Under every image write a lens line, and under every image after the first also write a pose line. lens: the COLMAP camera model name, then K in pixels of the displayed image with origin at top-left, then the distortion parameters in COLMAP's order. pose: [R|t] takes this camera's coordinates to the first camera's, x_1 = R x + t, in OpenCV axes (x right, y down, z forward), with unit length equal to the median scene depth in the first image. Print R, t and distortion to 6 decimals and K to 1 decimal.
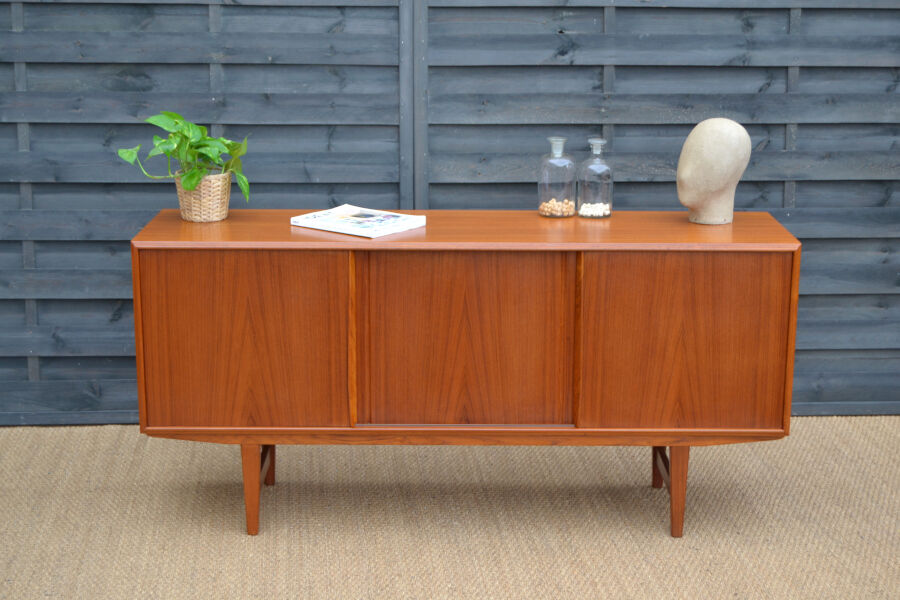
lens RADIAL K [[1551.4, 0, 450.0], [0, 1551.4, 300.0], [0, 0, 1]] dist [0.008124, -0.063209]
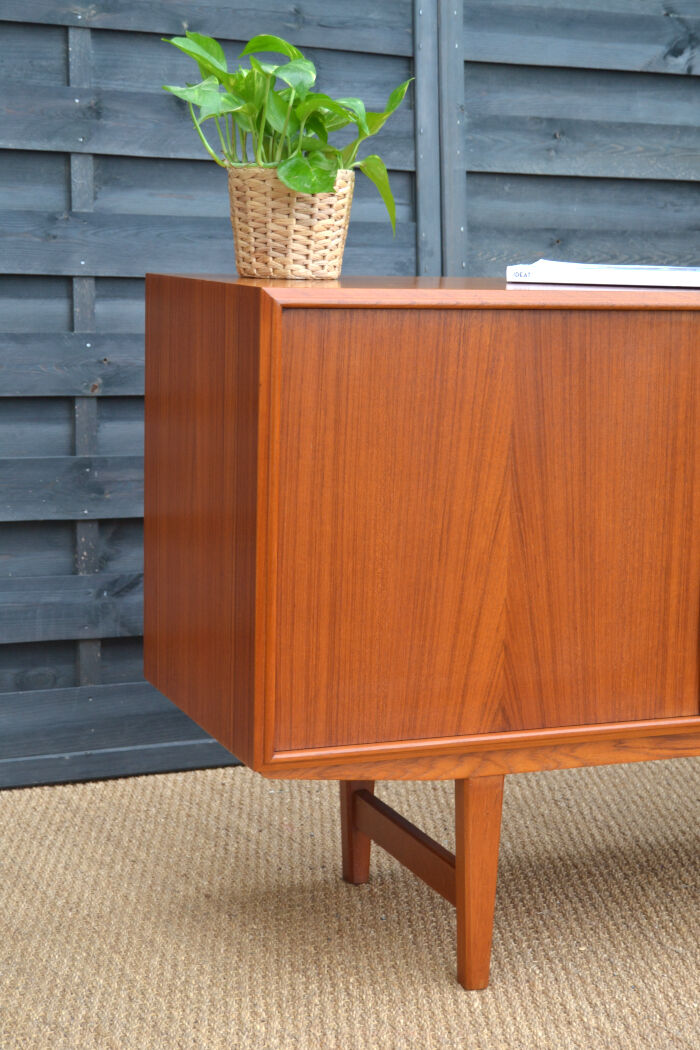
lens RADIAL K [[1899.6, 0, 356.4], [0, 1899.6, 534.7], [0, 0, 1]] dist [0.015784, -0.093408]
pose [[0.926988, -0.042576, 0.372666, -0.297745], [0.070100, 0.995697, -0.060616, 0.046520], [-0.368481, 0.082314, 0.925984, 0.432353]]
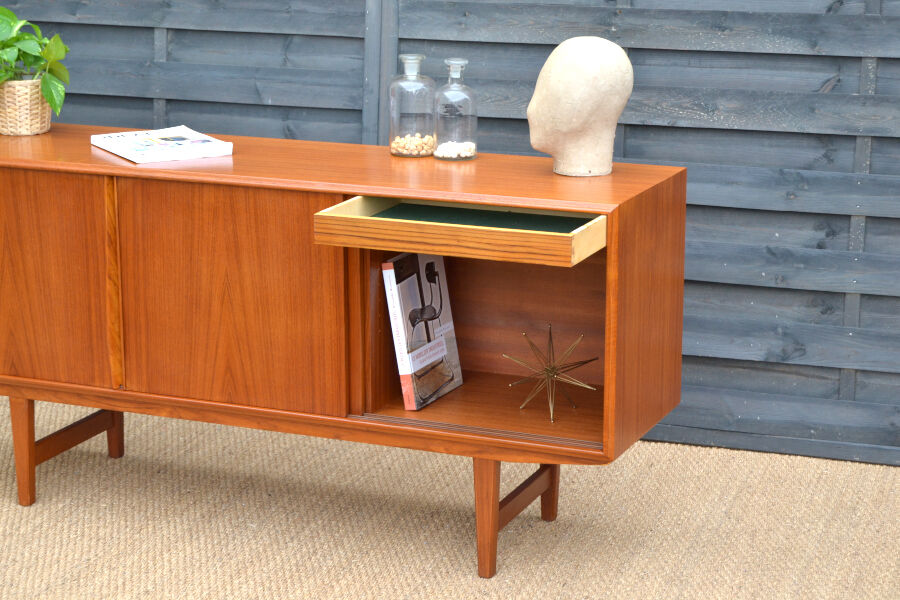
lens RADIAL K [[2064.0, 0, 449.1], [0, 2064.0, 309.5], [0, 0, 1]] dist [0.033938, -0.152619]
pose [[0.918604, 0.089197, -0.384982, 0.434911], [-0.087458, 0.995924, 0.022064, -0.000710], [0.385381, 0.013402, 0.922660, 0.037184]]
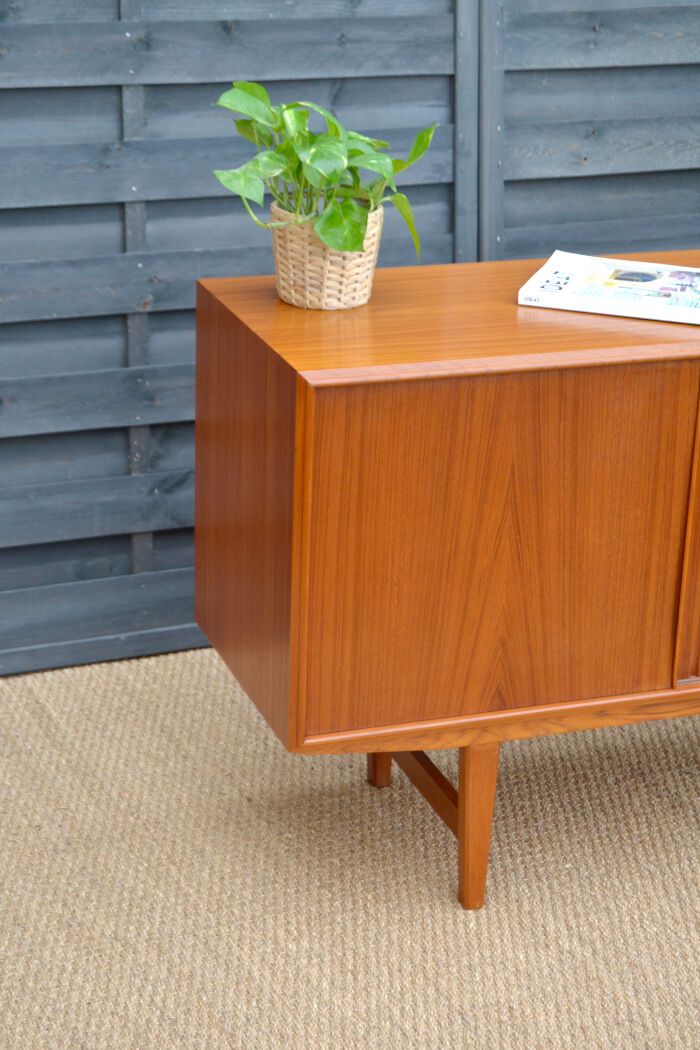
lens RADIAL K [[2210.9, 0, 350.0], [0, 2210.9, 525.0], [0, 0, 1]] dist [0.042869, -0.320391]
pose [[0.939634, -0.098137, 0.327805, -0.336076], [0.054368, 0.988639, 0.140133, -0.068977], [-0.337833, -0.113852, 0.934295, 0.285543]]
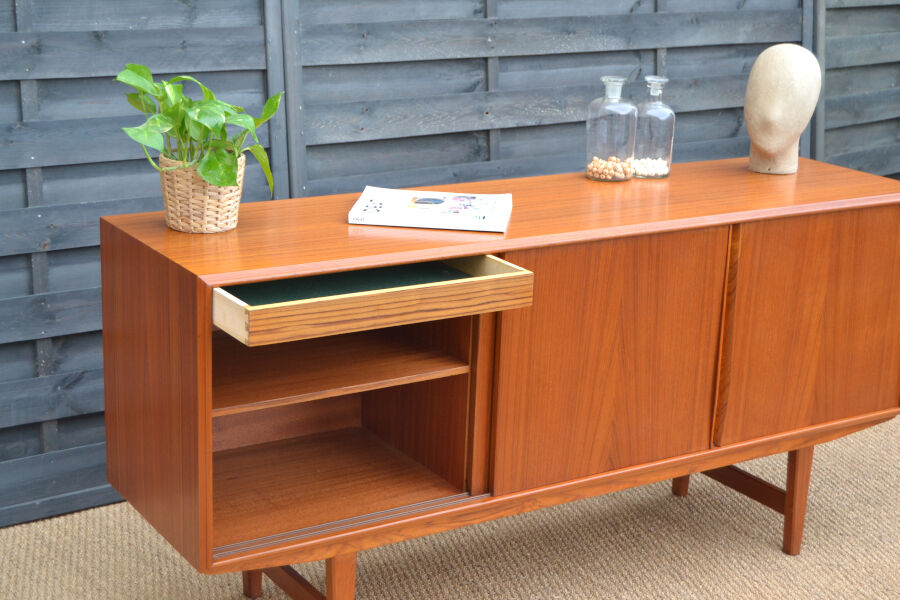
lens RADIAL K [[1532.1, 0, 454.0], [0, 1532.1, 302.0], [0, 0, 1]] dist [0.018402, -0.107741]
pose [[0.841721, -0.122878, 0.525743, -0.356237], [0.094947, 0.992270, 0.079904, -0.053936], [-0.531498, -0.017339, 0.846882, 0.343579]]
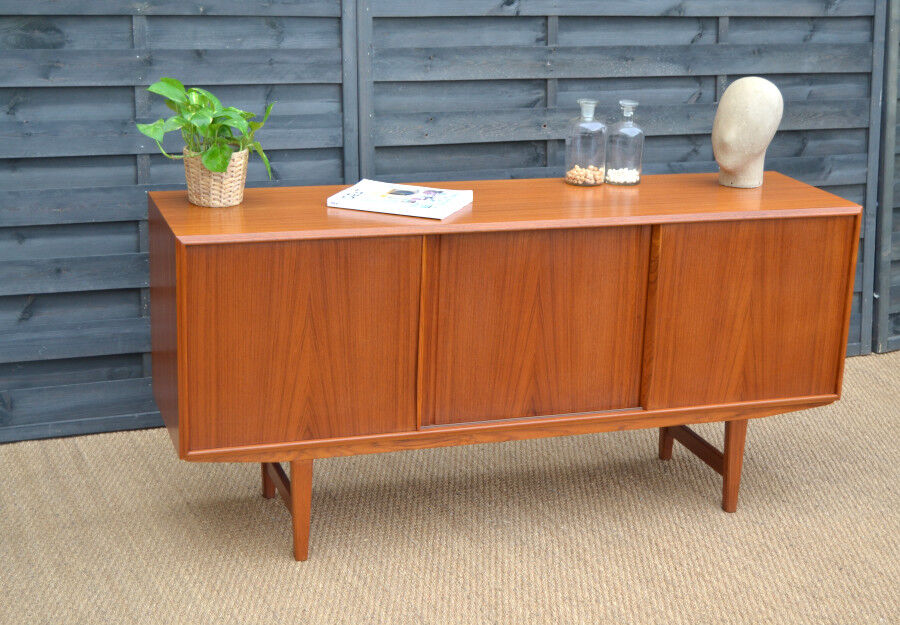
lens RADIAL K [[1543.7, 0, 470.5], [0, 1543.7, 309.9], [0, 0, 1]] dist [0.005676, -0.066305]
pose [[0.944332, -0.062956, 0.322915, -0.263684], [0.044846, 0.996991, 0.063228, -0.035362], [-0.325924, -0.045226, 0.944314, 0.124553]]
